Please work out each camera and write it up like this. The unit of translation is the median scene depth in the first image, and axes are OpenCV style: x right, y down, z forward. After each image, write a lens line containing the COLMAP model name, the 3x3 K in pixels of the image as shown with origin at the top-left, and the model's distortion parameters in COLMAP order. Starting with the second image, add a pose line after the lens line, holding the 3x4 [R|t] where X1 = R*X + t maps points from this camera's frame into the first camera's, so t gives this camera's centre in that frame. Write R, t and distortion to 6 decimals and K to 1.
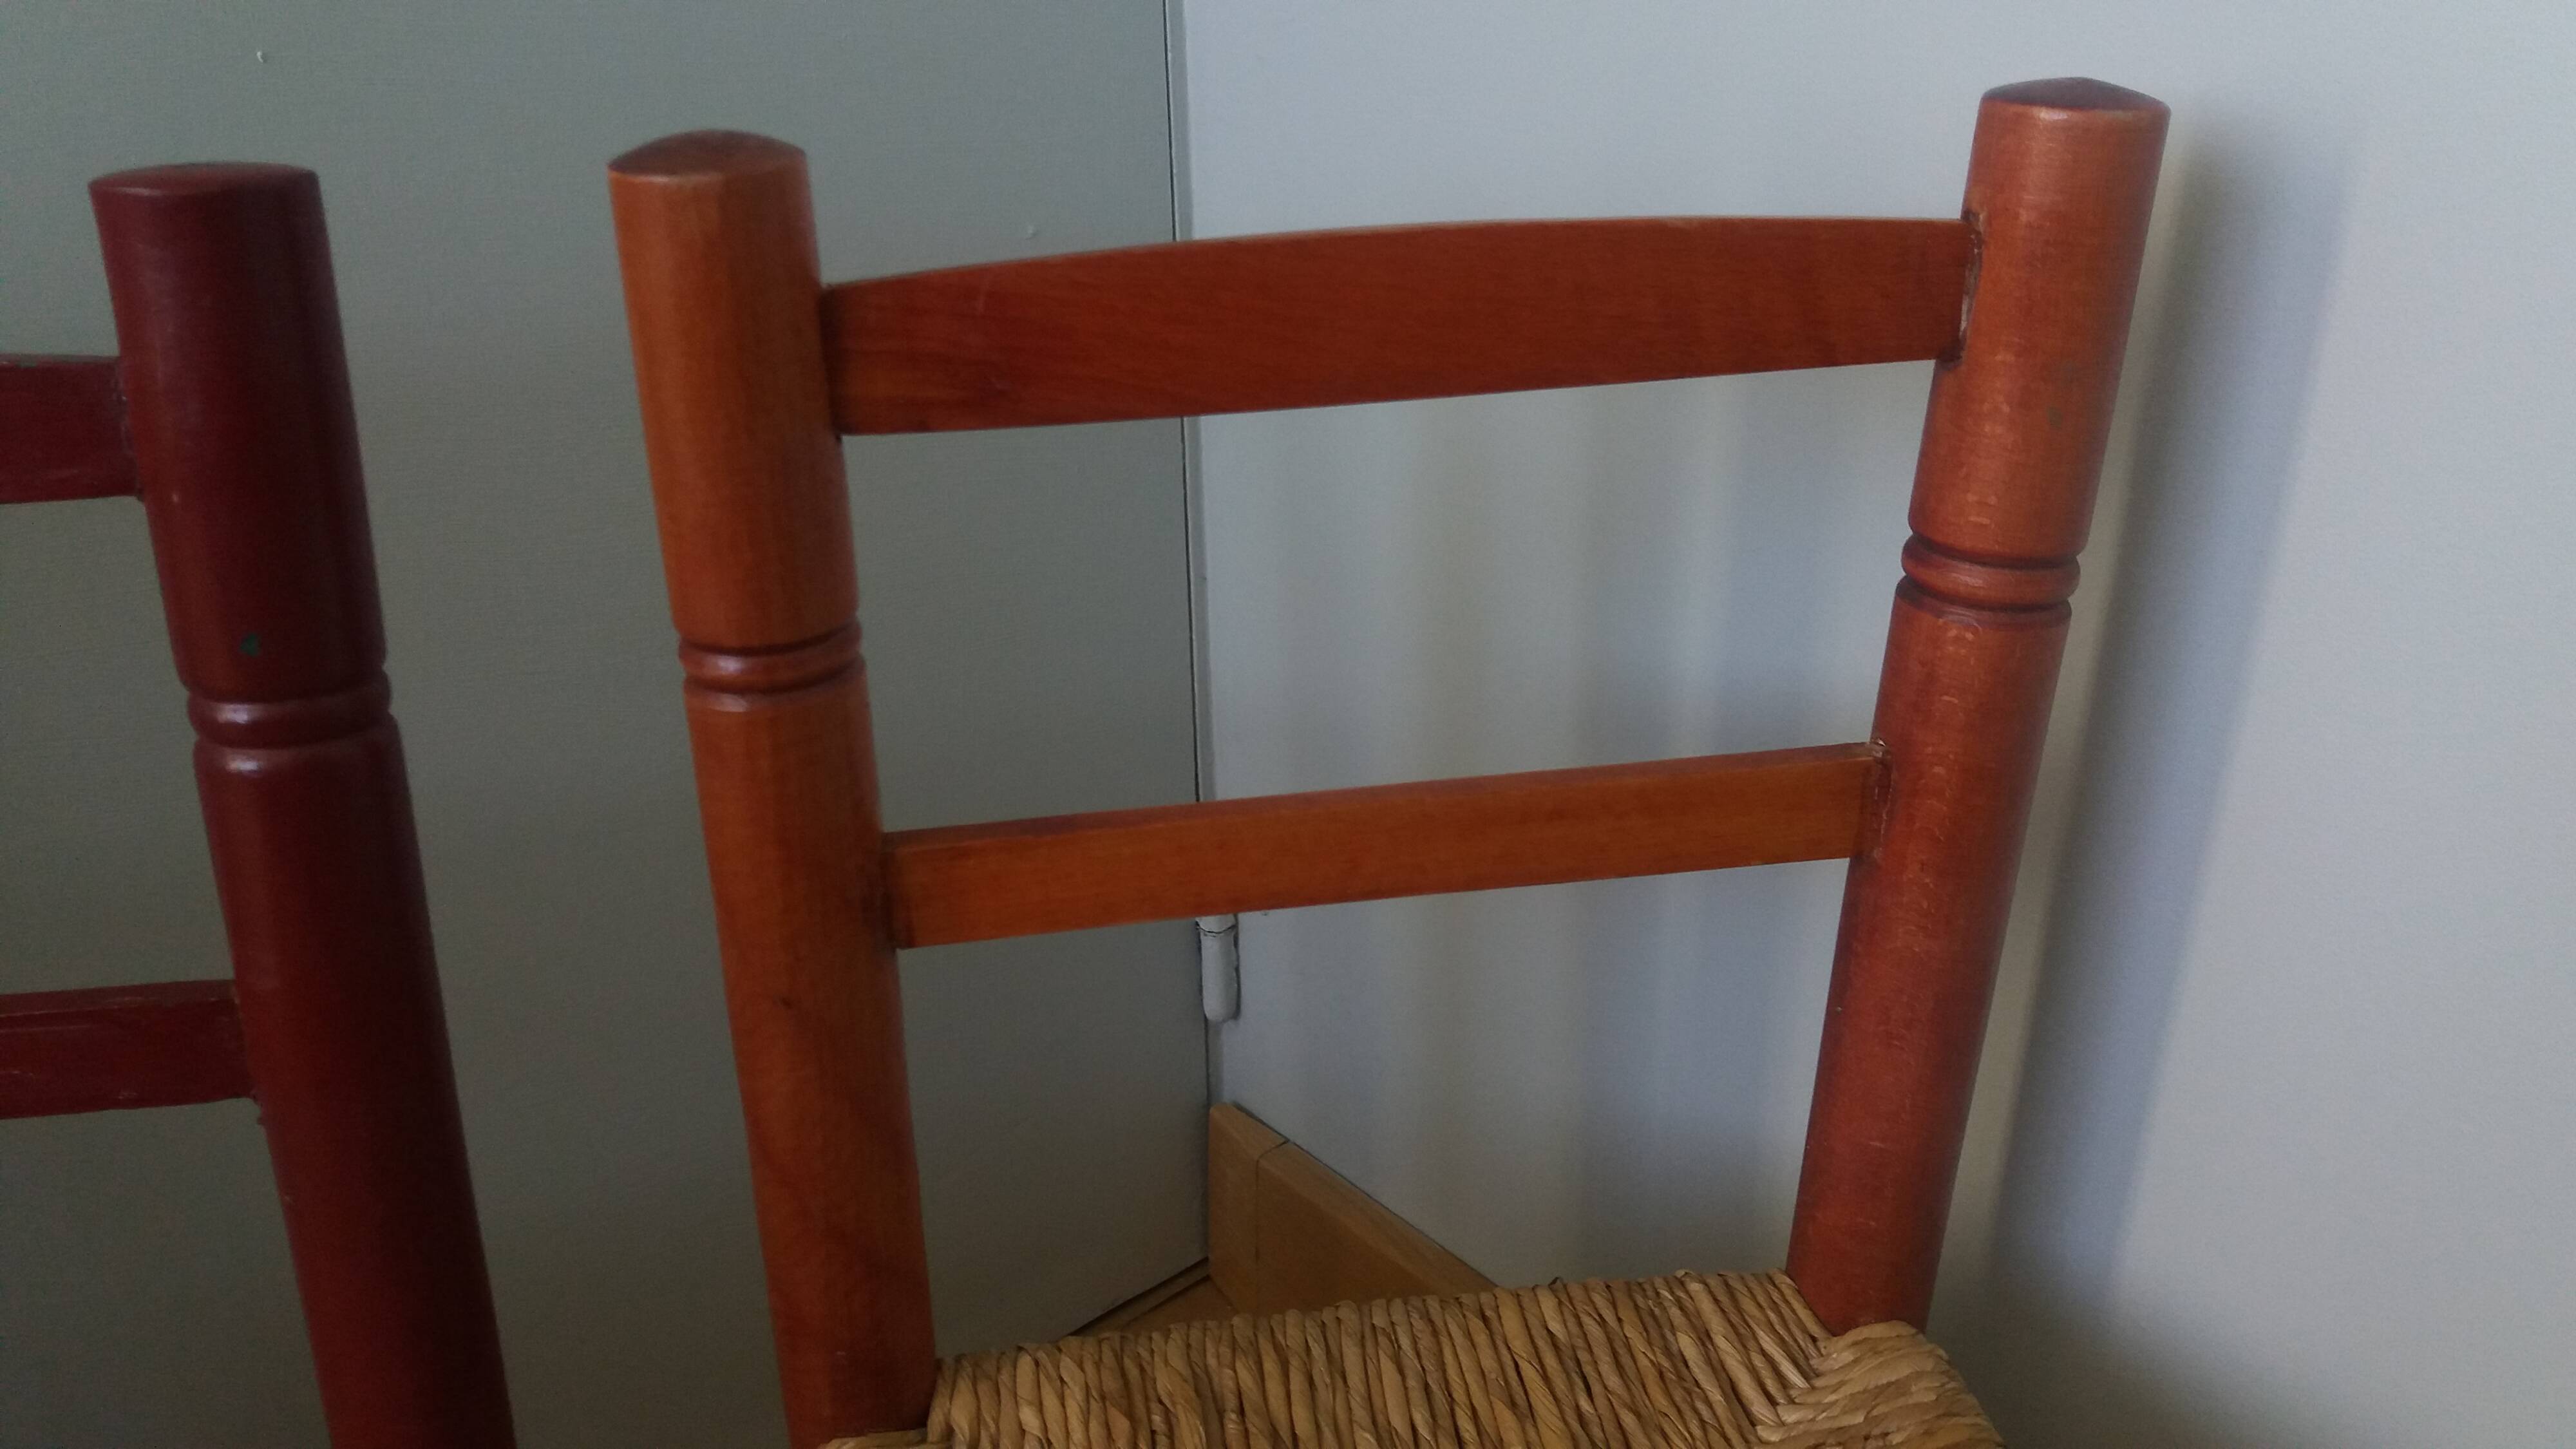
lens RADIAL K [[2073.4, 0, 1304.8], [0, 2073.4, 719.9], [0, 0, 1]] dist [0.080757, -0.132969]
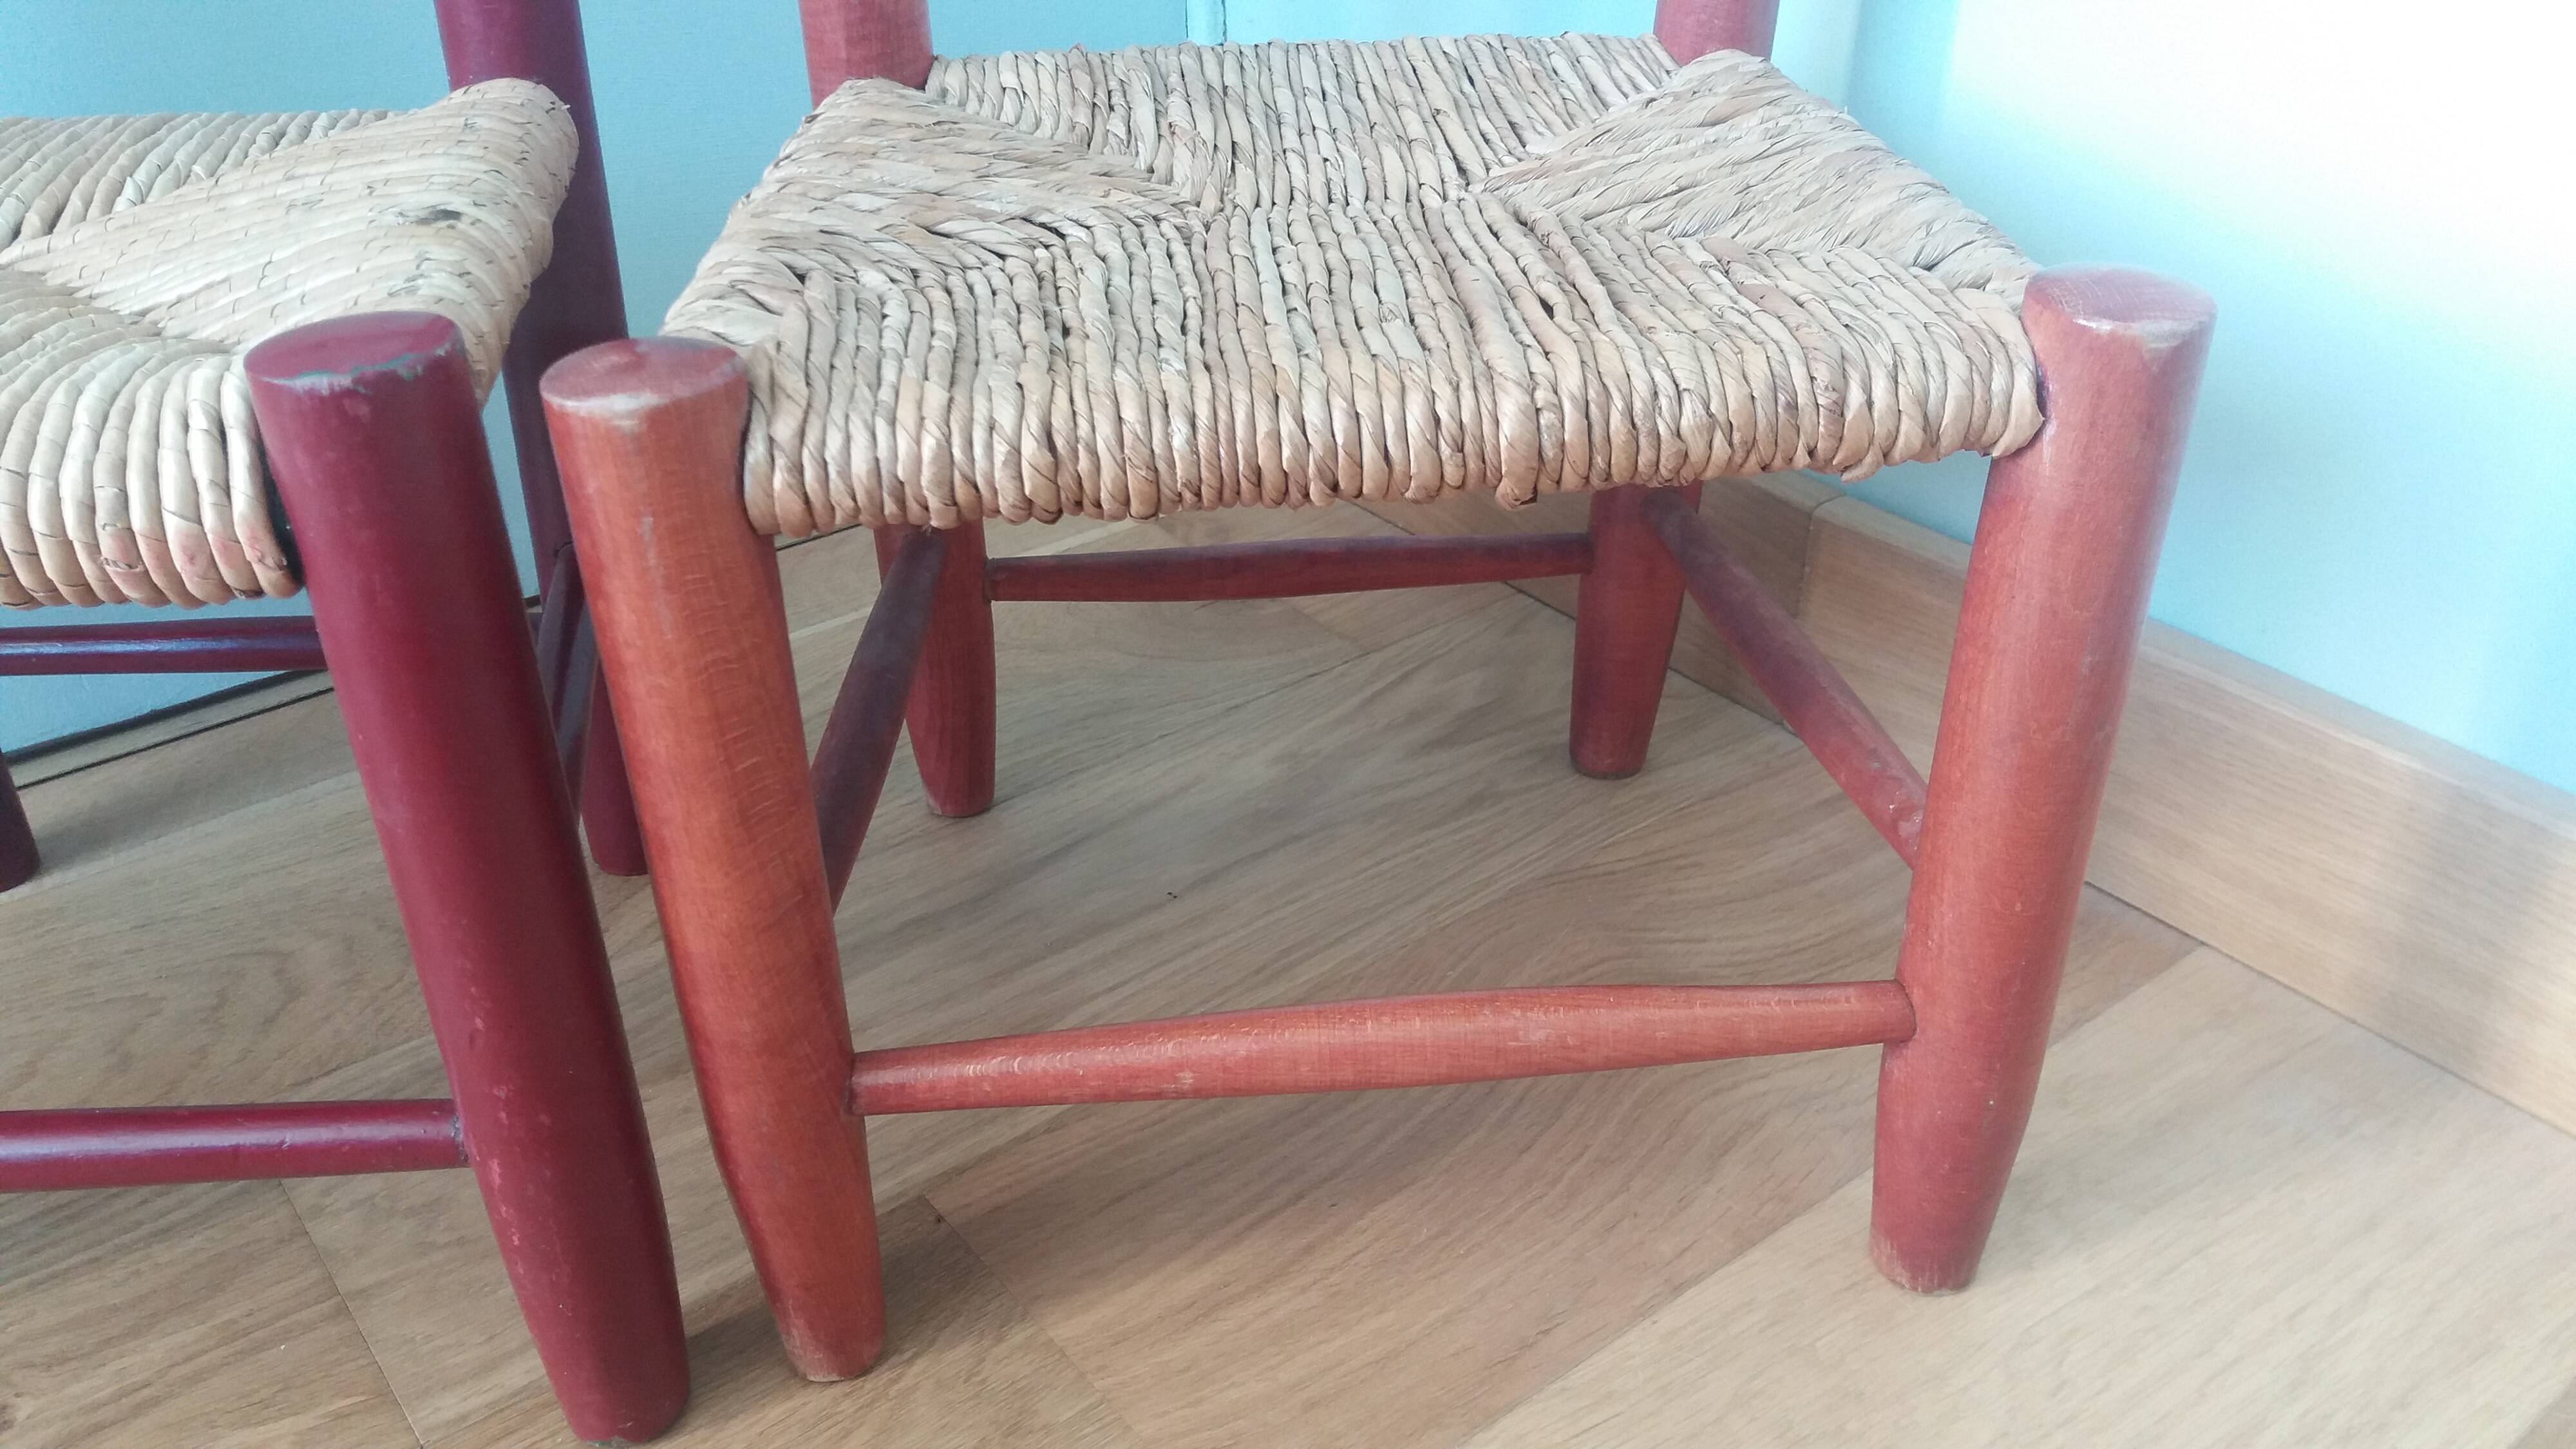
lens RADIAL K [[2073.4, 0, 1304.8], [0, 2073.4, 719.9], [0, 0, 1]] dist [0.080757, -0.132969]
pose [[0.999351, 0.025321, -0.025626, 0.081265], [-0.021681, 0.990811, 0.133508, 0.538167], [0.028771, -0.132865, 0.990716, -0.247597]]
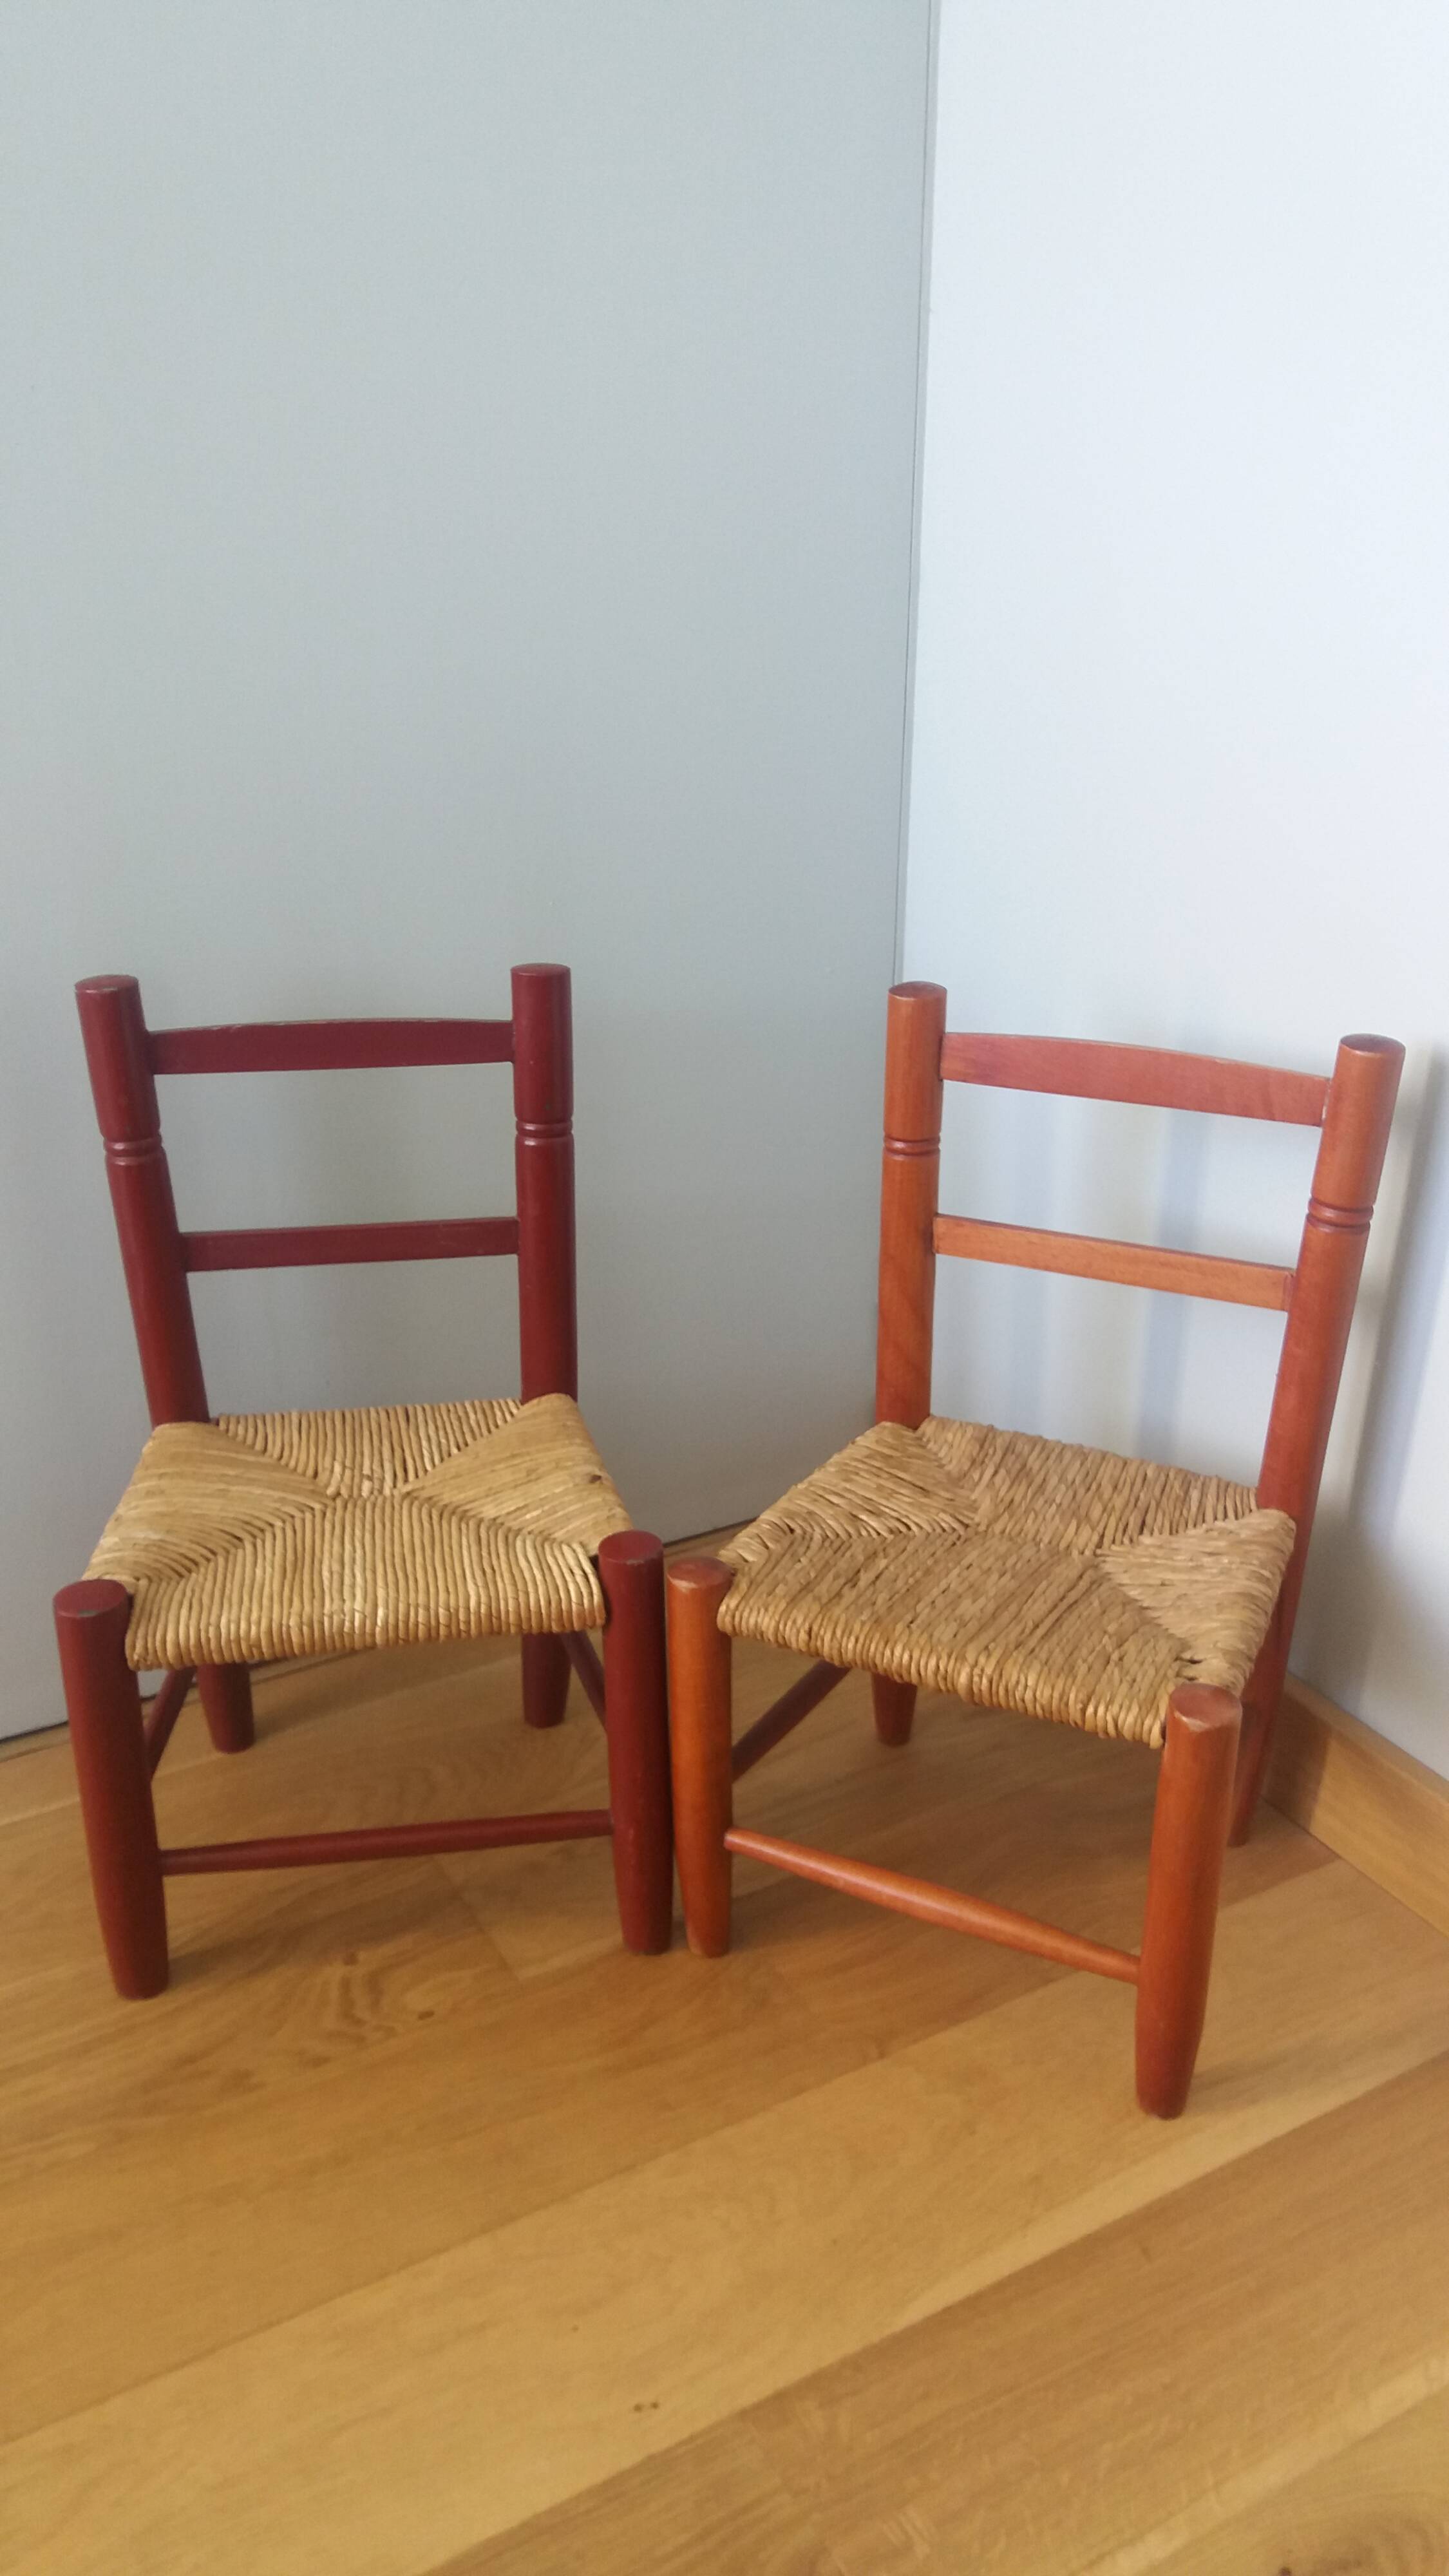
lens RADIAL K [[2000.2, 0, 797.7], [0, 2000.2, 1285.4], [0, 0, 1]] dist [0.073270, -0.179936]
pose [[0.996541, 0.000303, 0.083099, -0.295324], [0.001039, 0.999870, -0.016099, 0.246506], [-0.083093, 0.016130, 0.996411, -1.813811]]
